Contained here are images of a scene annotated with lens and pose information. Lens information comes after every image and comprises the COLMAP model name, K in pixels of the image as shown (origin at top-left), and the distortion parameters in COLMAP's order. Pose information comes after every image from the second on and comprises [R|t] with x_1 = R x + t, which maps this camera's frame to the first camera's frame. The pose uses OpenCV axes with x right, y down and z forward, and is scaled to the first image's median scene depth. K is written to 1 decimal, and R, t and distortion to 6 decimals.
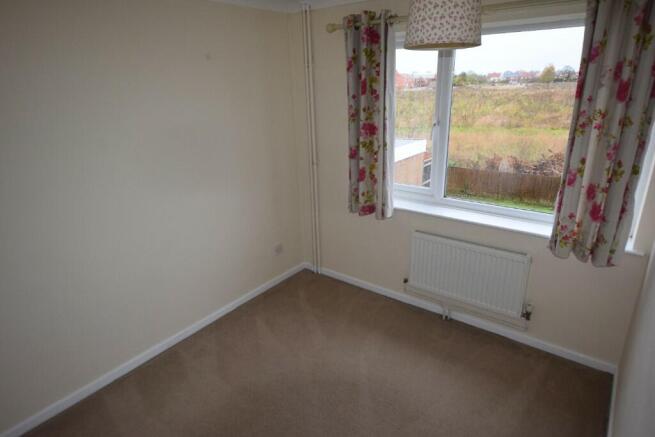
lens RADIAL K [[384.3, 0, 327.5], [0, 384.3, 218.5], [0, 0, 1]] dist [-0.006343, 0.000569]
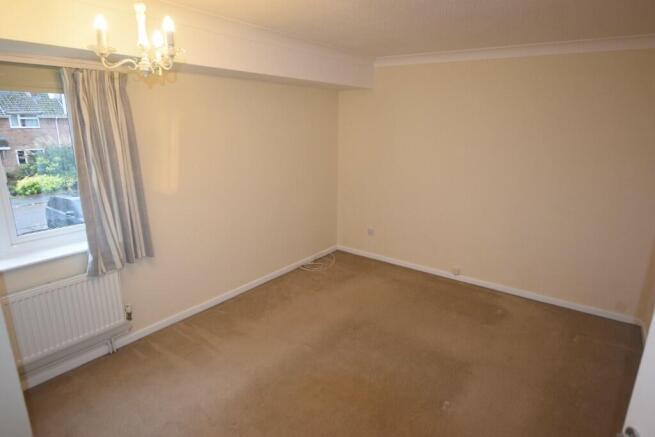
lens RADIAL K [[384.3, 0, 327.5], [0, 384.3, 218.5], [0, 0, 1]] dist [-0.006343, 0.000569]
pose [[0.010594, -0.263902, 0.964491, -0.447636], [0.302026, 0.920340, 0.248504, -0.103558], [-0.953241, 0.288669, 0.089455, 0.279734]]
